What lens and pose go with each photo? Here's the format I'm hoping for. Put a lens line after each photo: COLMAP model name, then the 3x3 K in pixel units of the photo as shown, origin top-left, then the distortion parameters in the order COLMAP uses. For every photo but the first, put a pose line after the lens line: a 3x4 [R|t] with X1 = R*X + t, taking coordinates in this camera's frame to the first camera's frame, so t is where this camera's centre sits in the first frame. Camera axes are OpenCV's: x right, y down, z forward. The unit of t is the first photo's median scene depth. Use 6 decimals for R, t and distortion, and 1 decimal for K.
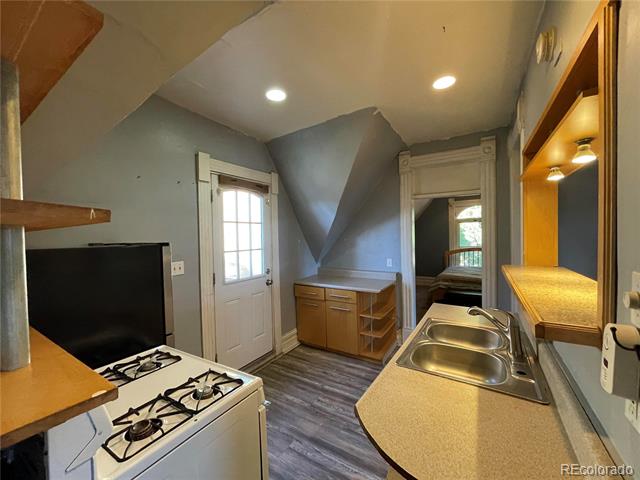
lens RADIAL K [[255.7, 0, 316.9], [0, 255.7, 239.3], [0, 0, 1]] dist [0.001368, 0.000023]
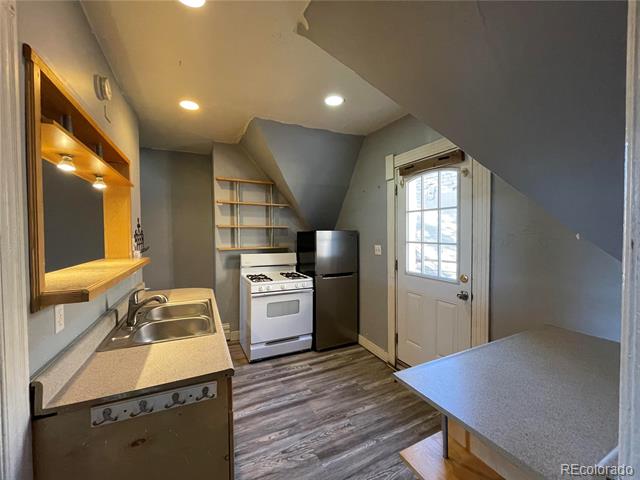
lens RADIAL K [[255.7, 0, 316.9], [0, 255.7, 239.3], [0, 0, 1]] dist [0.001368, 0.000023]
pose [[-0.516680, 0.046928, -0.854891, 0.686176], [-0.000507, 0.998480, 0.055116, -0.016764], [0.856178, 0.028911, -0.515871, 1.215970]]
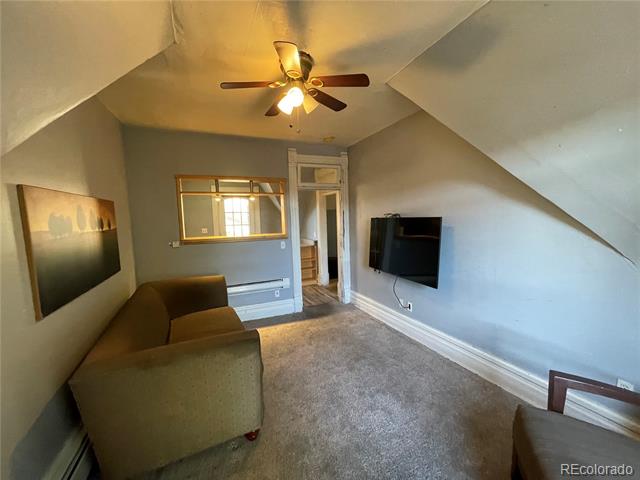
lens RADIAL K [[255.7, 0, 316.9], [0, 255.7, 239.3], [0, 0, 1]] dist [0.001368, 0.000023]
pose [[0.833464, 0.055463, -0.549783, 1.704189], [-0.004284, 0.995569, 0.093940, -0.054211], [0.552557, -0.075940, 0.830008, -0.559983]]
